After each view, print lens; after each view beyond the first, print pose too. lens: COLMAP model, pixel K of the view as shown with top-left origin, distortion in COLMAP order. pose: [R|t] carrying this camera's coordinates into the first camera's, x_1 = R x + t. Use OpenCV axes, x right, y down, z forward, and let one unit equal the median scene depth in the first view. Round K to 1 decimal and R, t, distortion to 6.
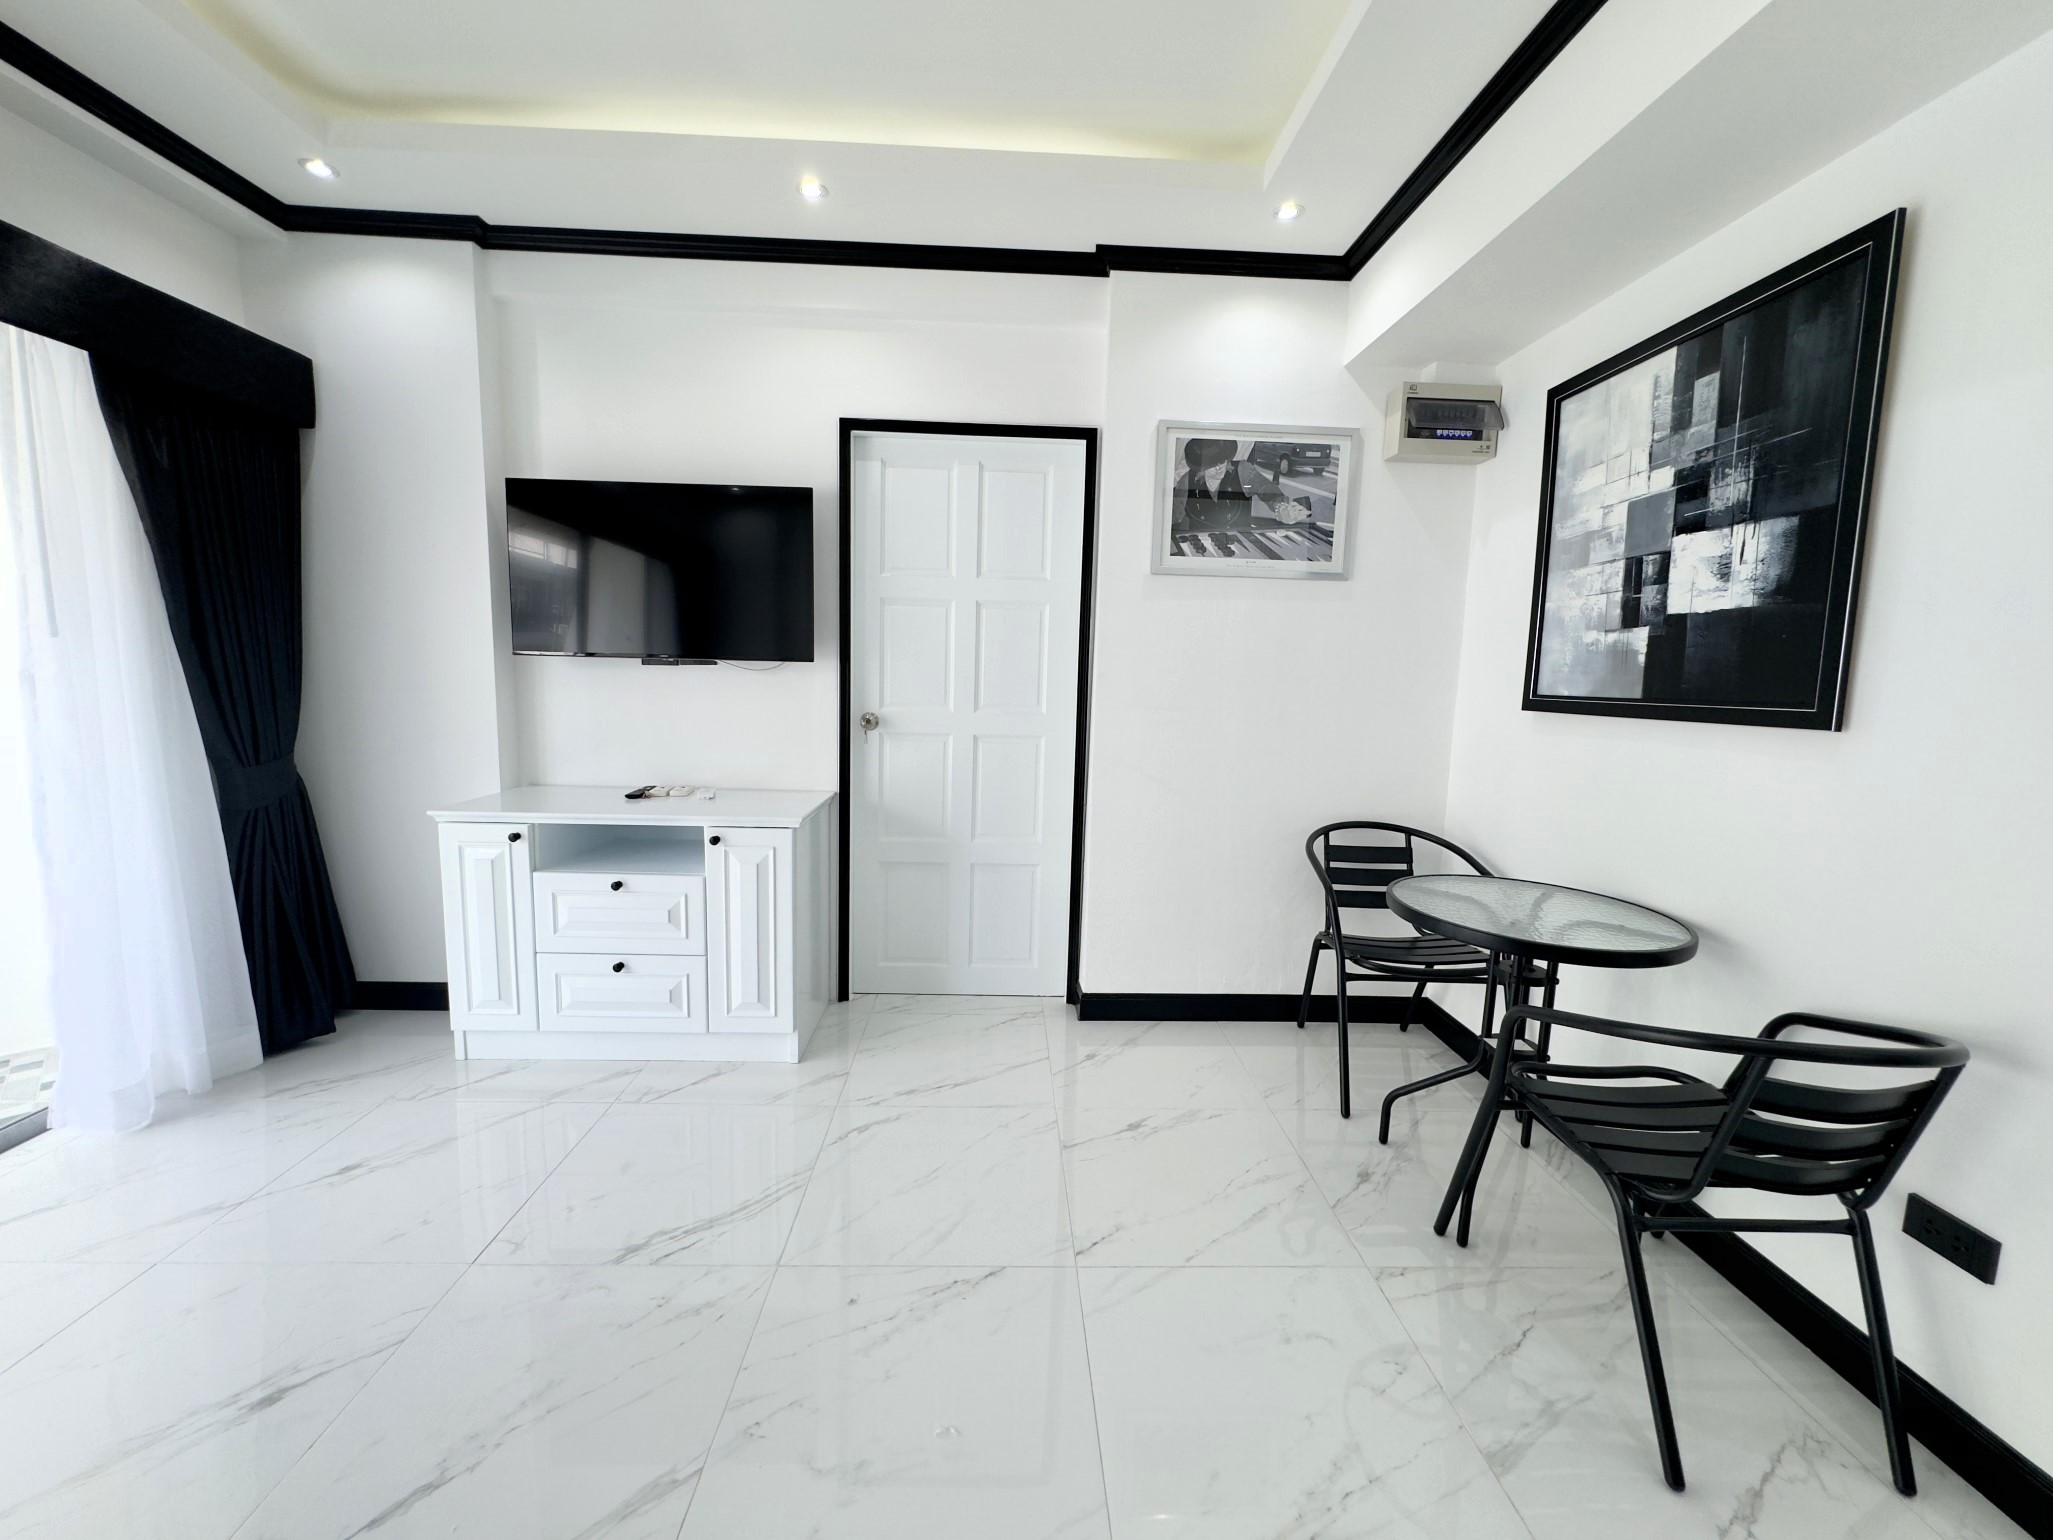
lens RADIAL K [[818.0, 0, 1024.1], [0, 818.0, 767.0], [0, 0, 1]] dist [-0.000678, -0.000321]
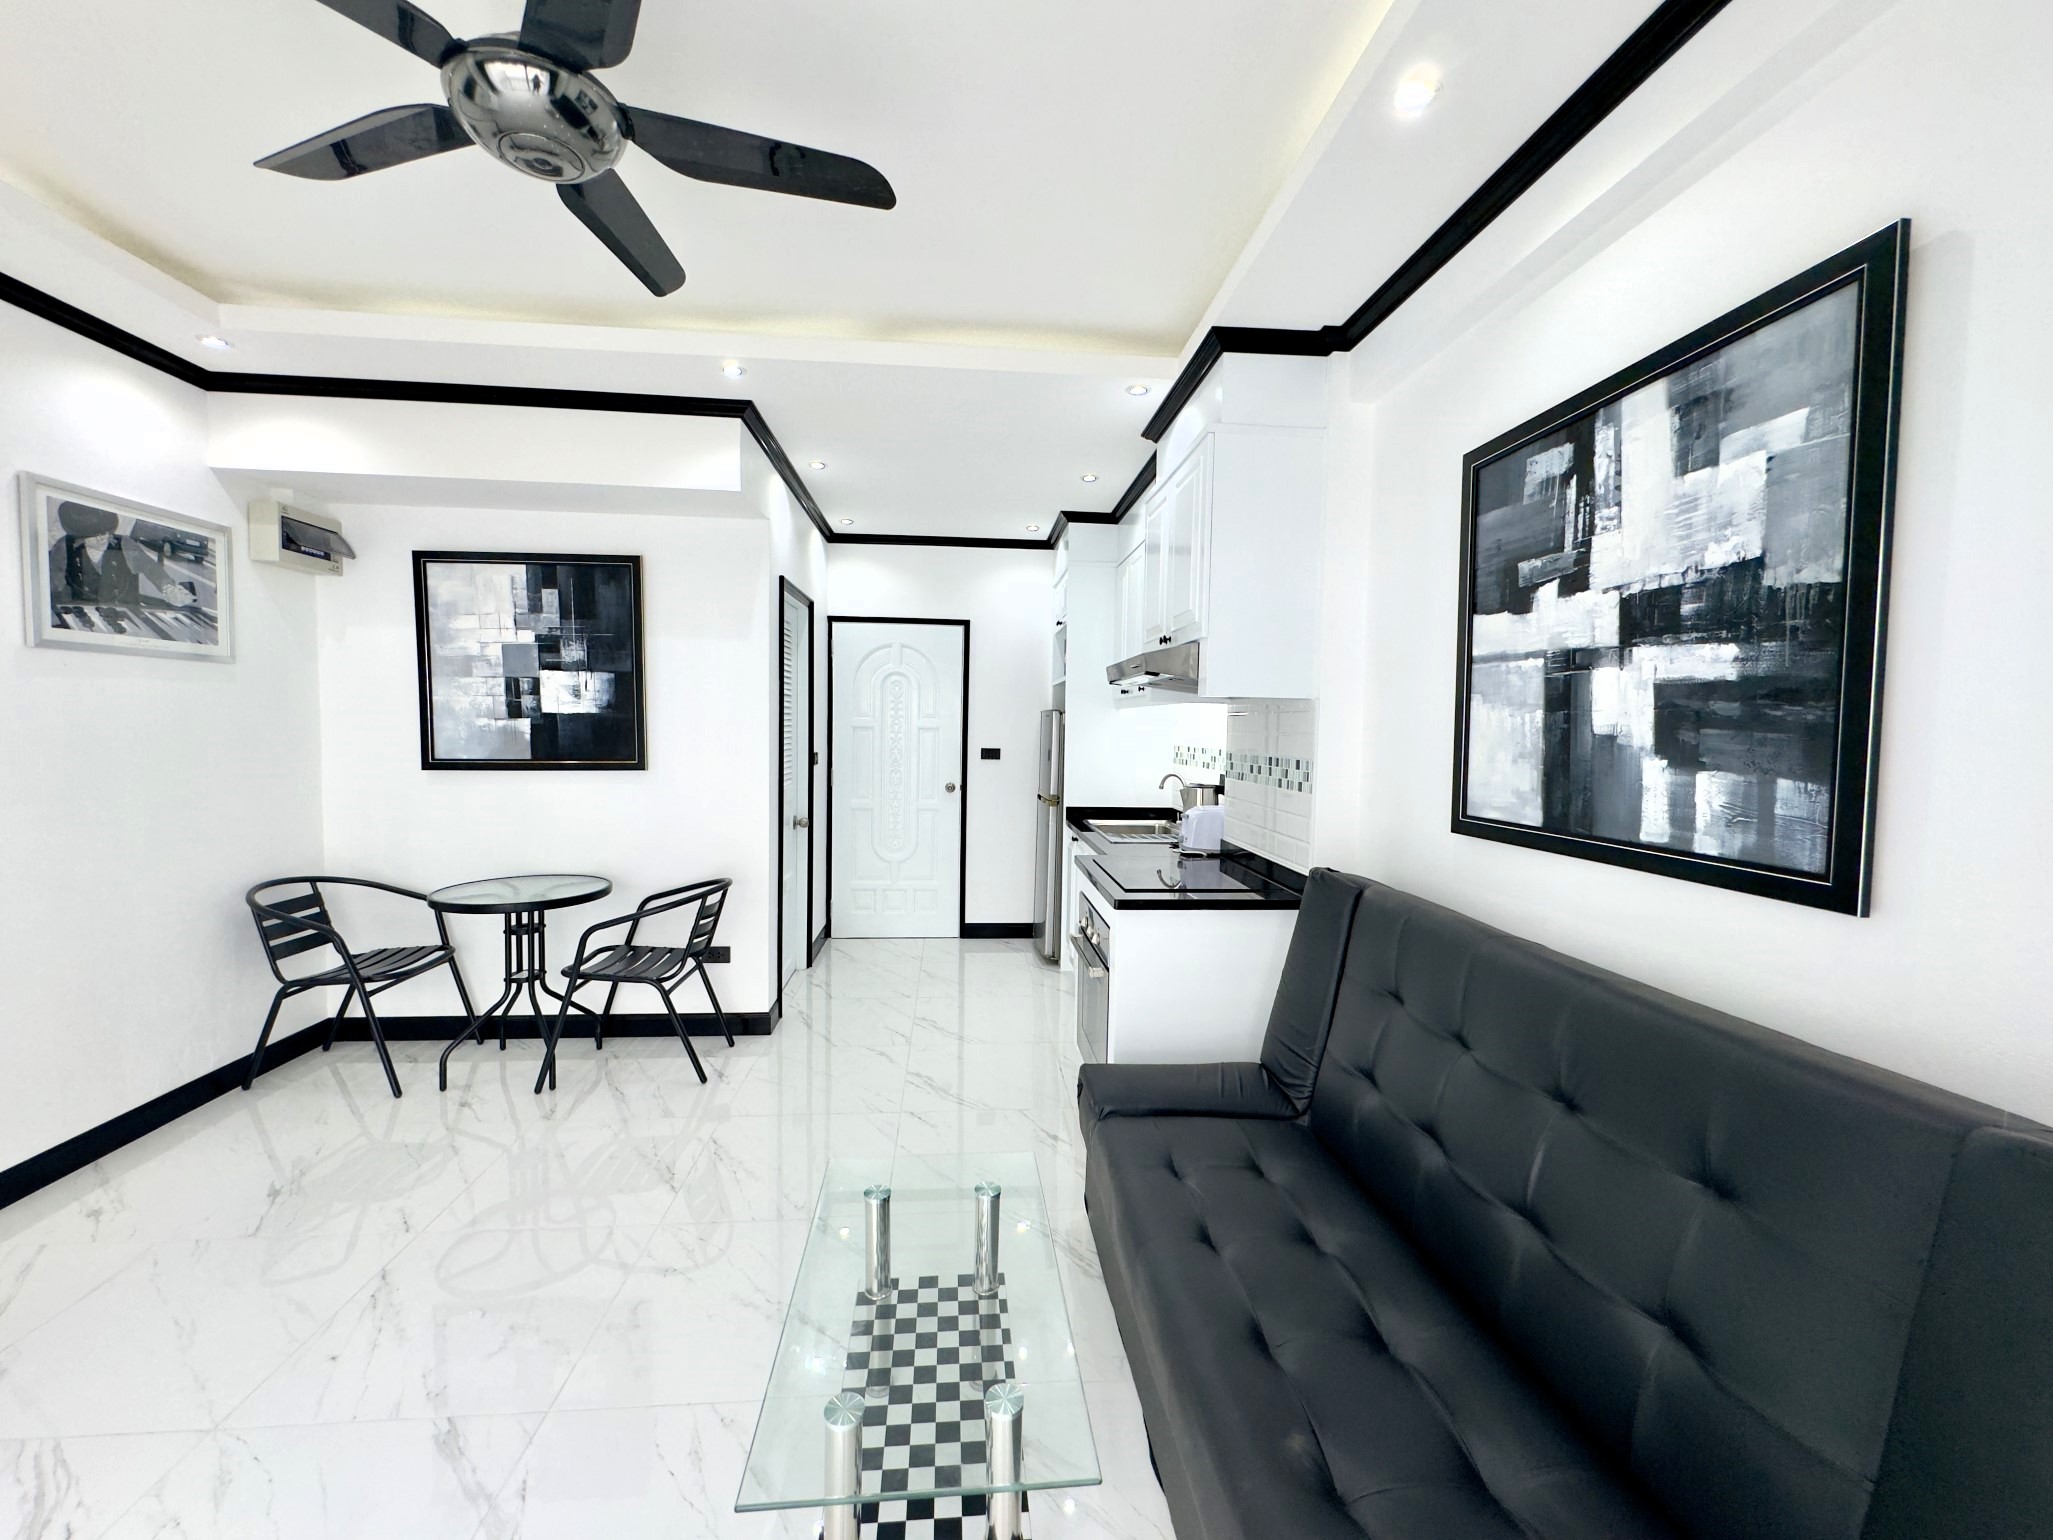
lens RADIAL K [[818.0, 0, 1030.9], [0, 818.0, 774.5], [0, 0, 1]] dist [-0.000678, -0.000321]
pose [[-0.059133, -0.088432, 0.994325, -0.777257], [0.102286, 0.990289, 0.094156, -0.078734], [-0.992996, 0.107273, -0.049513, 0.021247]]
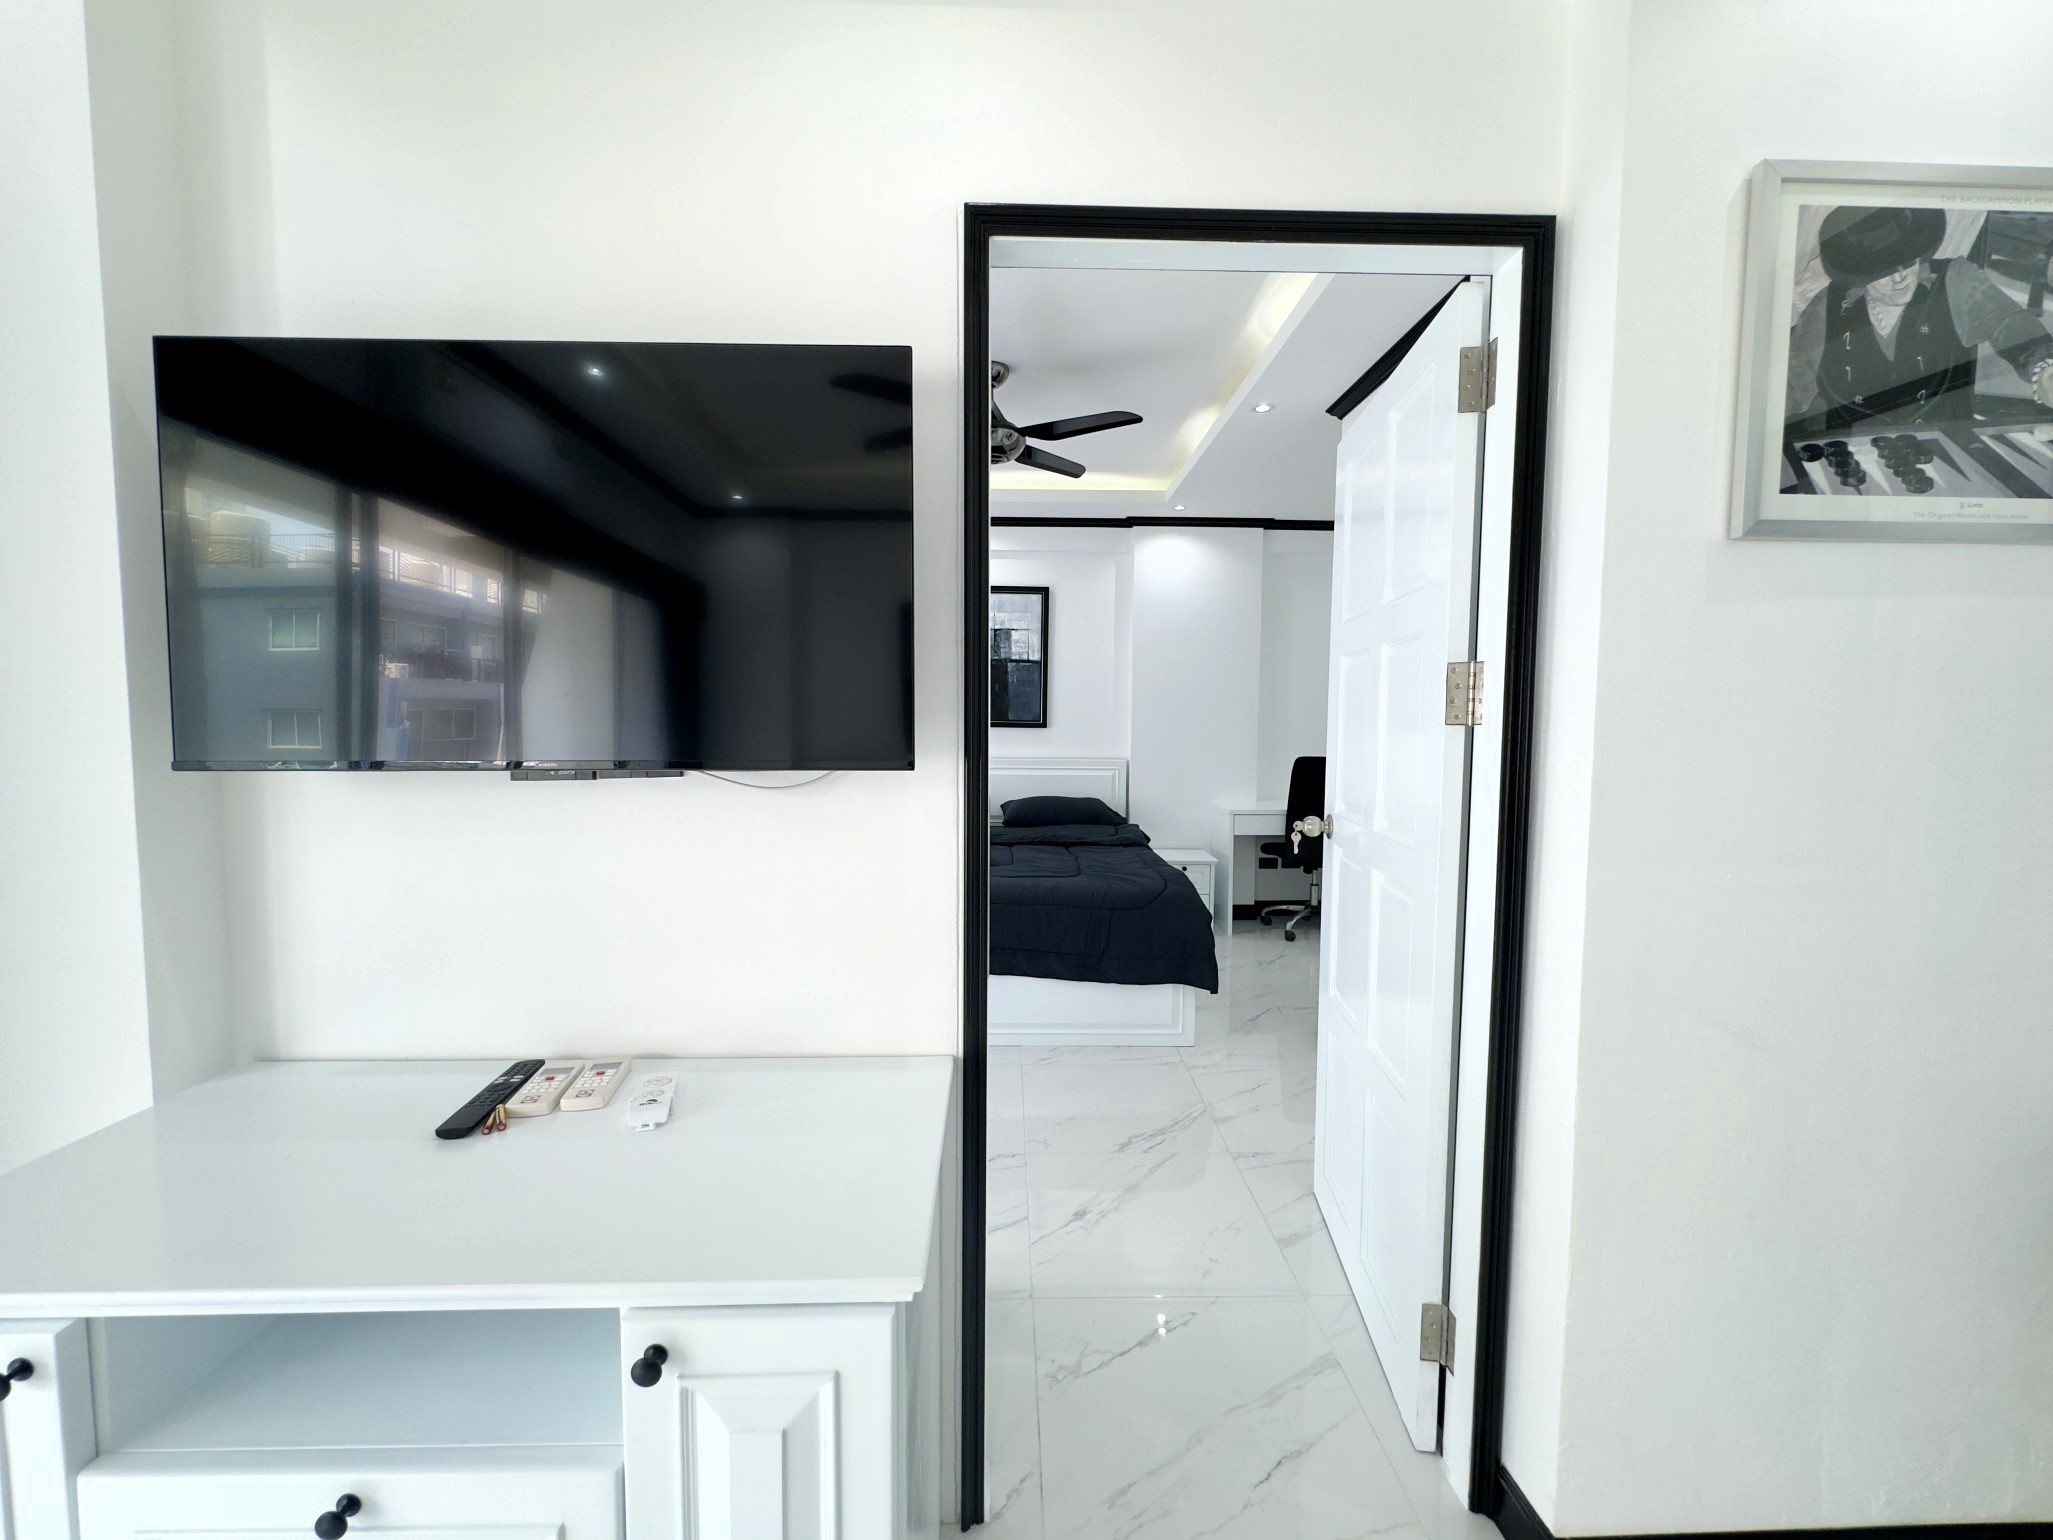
lens RADIAL K [[818.0, 0, 1025.6], [0, 818.0, 770.1], [0, 0, 1]] dist [-0.000678, -0.000321]
pose [[0.999710, -0.022869, -0.007497, -0.203125], [0.022354, 0.997774, -0.062834, -0.104011], [0.008917, 0.062648, 0.997996, 0.605722]]
